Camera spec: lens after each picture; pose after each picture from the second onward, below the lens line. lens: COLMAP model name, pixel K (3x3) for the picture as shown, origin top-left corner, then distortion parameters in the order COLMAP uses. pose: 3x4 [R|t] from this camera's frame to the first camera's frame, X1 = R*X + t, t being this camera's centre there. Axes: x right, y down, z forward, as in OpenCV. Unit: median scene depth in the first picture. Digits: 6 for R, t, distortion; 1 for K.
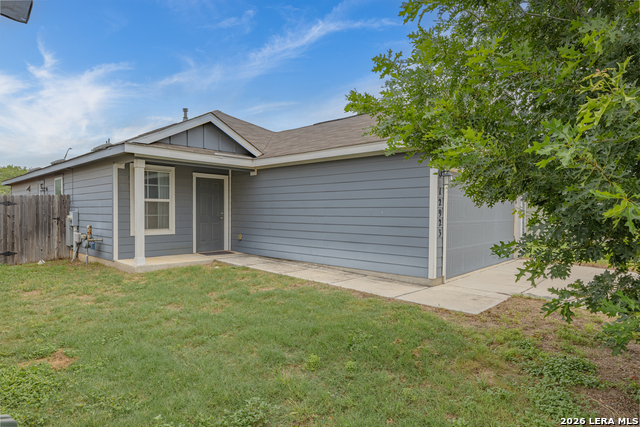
lens RADIAL K [[373.3, 0, 320.0], [0, 373.3, 213.5], [0, 0, 1]] dist [0.000182, 0.000050]
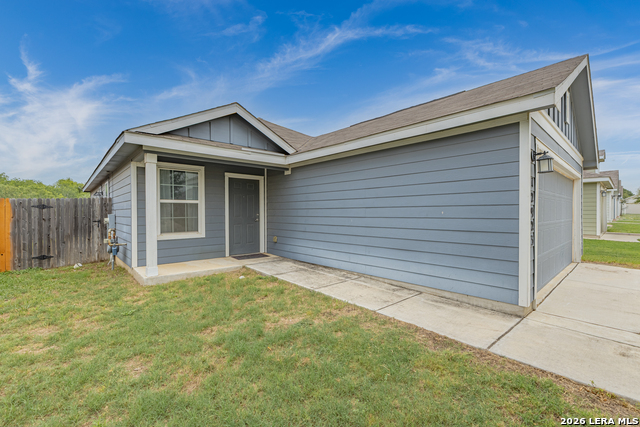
lens RADIAL K [[266.3, 0, 322.0], [0, 266.3, 214.8], [0, 0, 1]] dist [0.000090, -0.000151]
pose [[0.993190, -0.007989, -0.116229, -0.015462], [0.008600, 0.999952, 0.004753, -0.002358], [0.116186, -0.005720, 0.993211, 0.372567]]
